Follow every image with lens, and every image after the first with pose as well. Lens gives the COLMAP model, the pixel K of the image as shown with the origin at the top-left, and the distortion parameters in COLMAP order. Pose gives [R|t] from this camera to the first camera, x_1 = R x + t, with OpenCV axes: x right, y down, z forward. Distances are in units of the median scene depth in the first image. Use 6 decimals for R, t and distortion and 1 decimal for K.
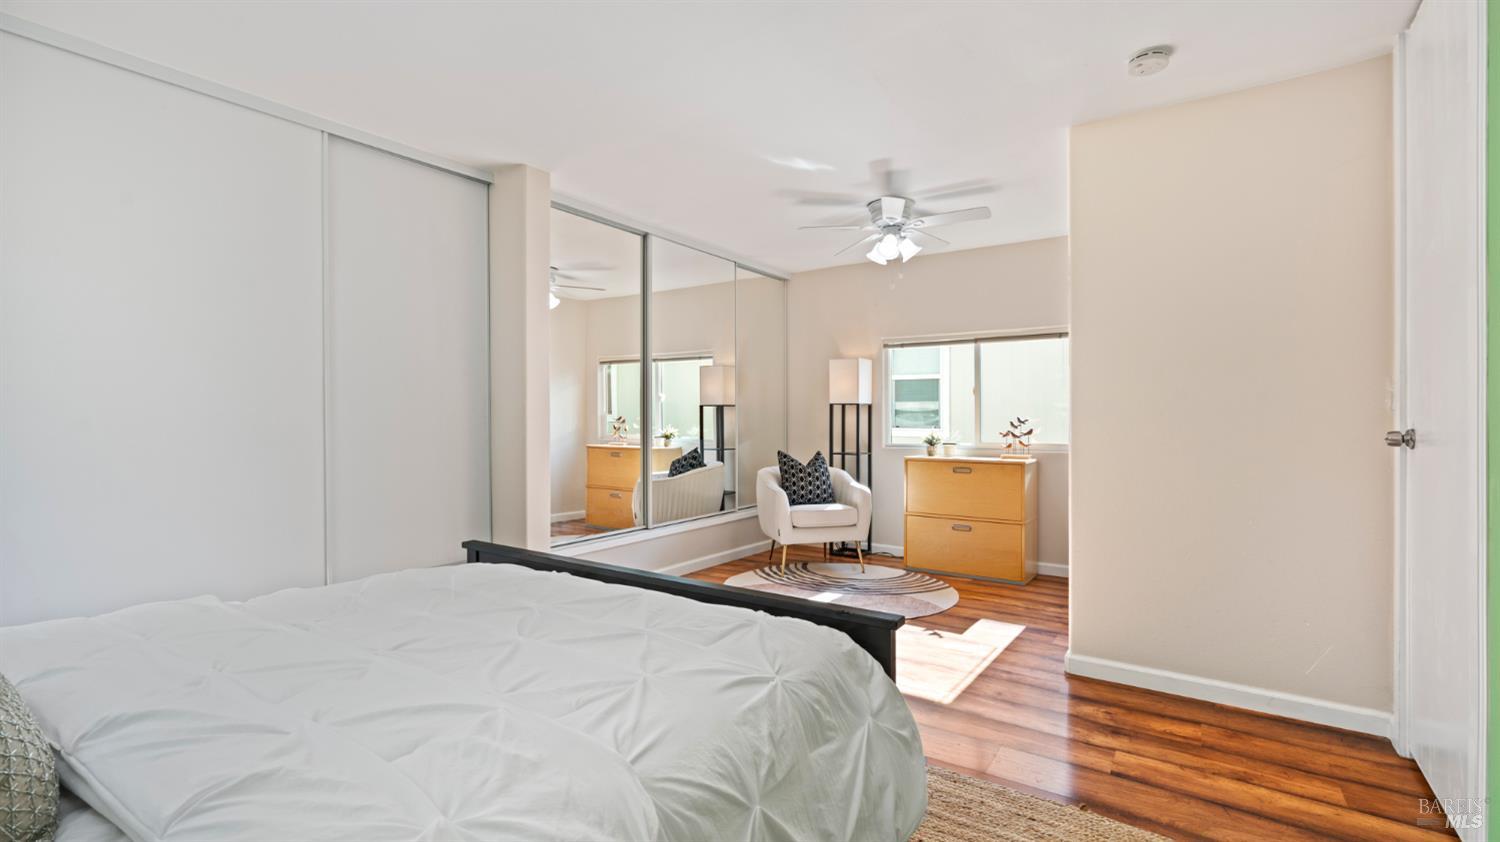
lens RADIAL K [[678.6, 0, 744.2], [0, 678.6, 413.2], [0, 0, 1]] dist [0.004267, 0.000952]
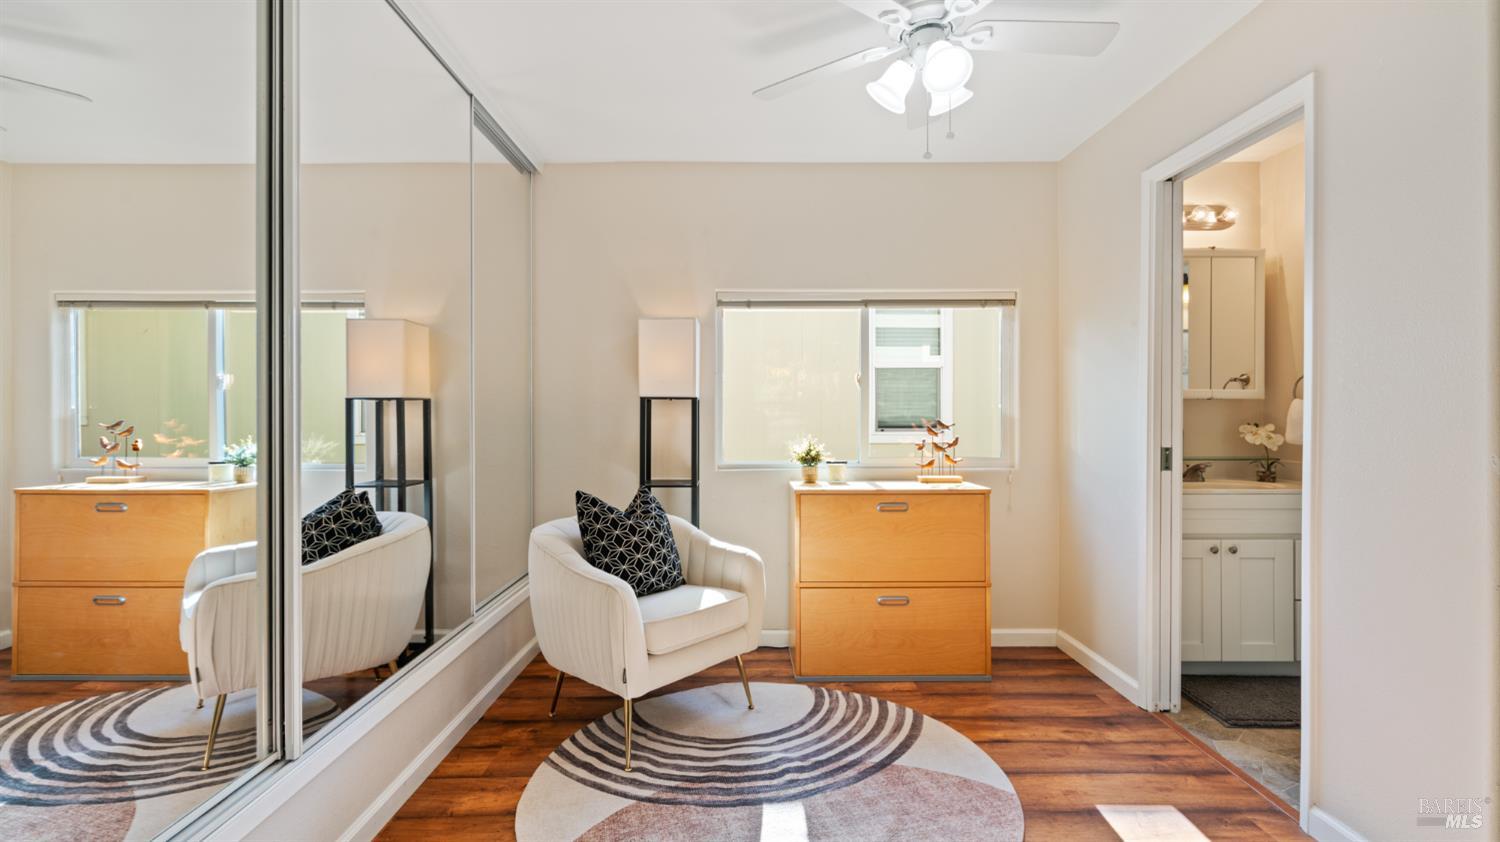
lens RADIAL K [[673.4, 0, 727.5], [0, 673.4, 404.1], [0, 0, 1]] dist [-0.002915, -0.000592]
pose [[0.825747, 0.003169, 0.564032, -0.135585], [0.001424, 0.999969, -0.007703, -0.004083], [-0.564039, 0.007164, 0.825717, 0.533318]]
